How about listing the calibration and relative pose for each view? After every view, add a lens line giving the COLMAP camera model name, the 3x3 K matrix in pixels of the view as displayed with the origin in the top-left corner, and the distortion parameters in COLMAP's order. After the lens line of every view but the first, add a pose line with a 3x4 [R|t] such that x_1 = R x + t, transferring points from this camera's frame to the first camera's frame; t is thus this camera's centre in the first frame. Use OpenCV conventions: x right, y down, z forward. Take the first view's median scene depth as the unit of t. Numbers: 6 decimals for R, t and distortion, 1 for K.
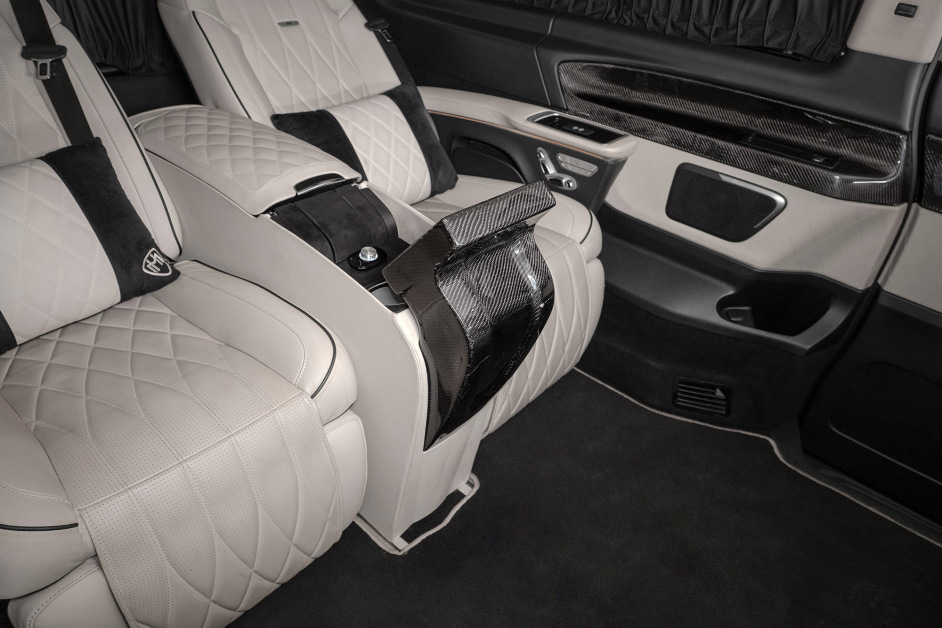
lens RADIAL K [[642.4, 0, 474.4], [0, 642.4, 322.4], [0, 0, 1]] dist [-0.015719, -0.000435]
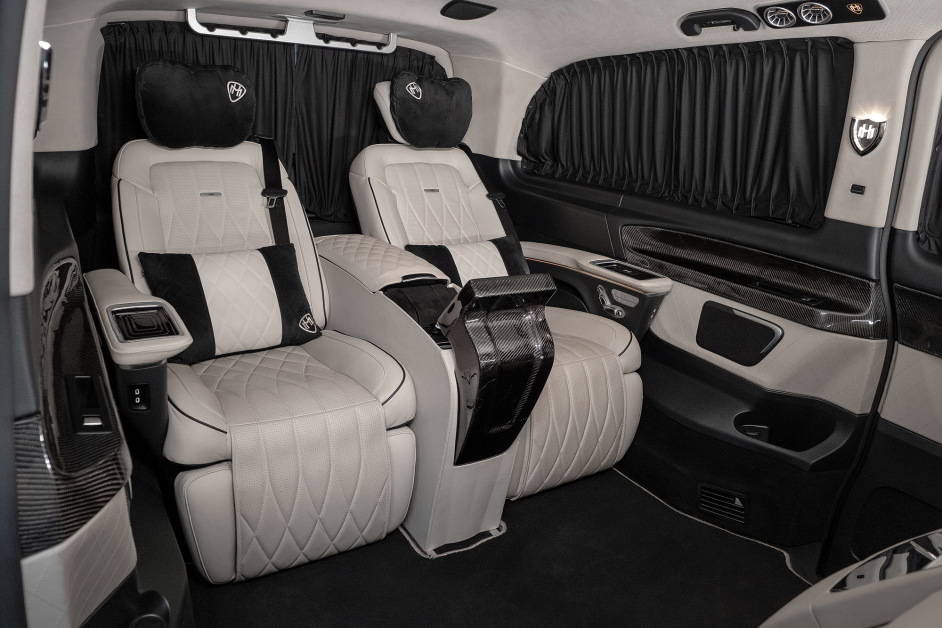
lens RADIAL K [[674.8, 0, 471.0], [0, 674.8, 314.0], [0, 0, 1]] dist [-0.005970, -0.003500]
pose [[0.963230, 0.087817, -0.253923, 0.225625], [-0.160893, 0.945418, -0.283368, 0.231559], [0.215180, 0.313803, 0.924784, -0.321955]]
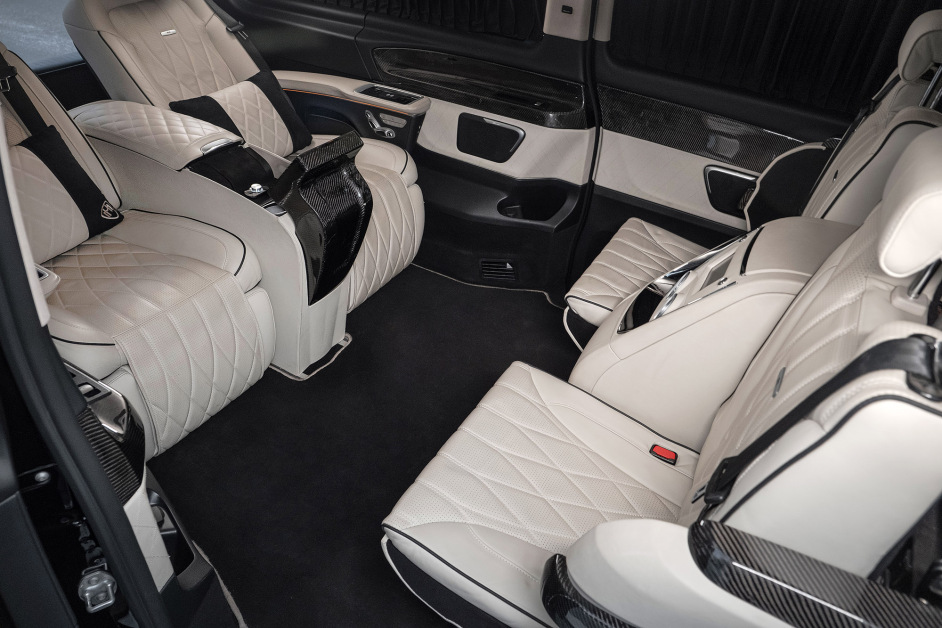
lens RADIAL K [[642.4, 0, 474.4], [0, 642.4, 322.4], [0, 0, 1]] dist [-0.015719, -0.000435]
pose [[0.978369, -0.131926, 0.159341, 0.052652], [0.122038, 0.990028, 0.070367, 0.139165], [-0.167035, -0.049400, 0.984713, -0.525440]]
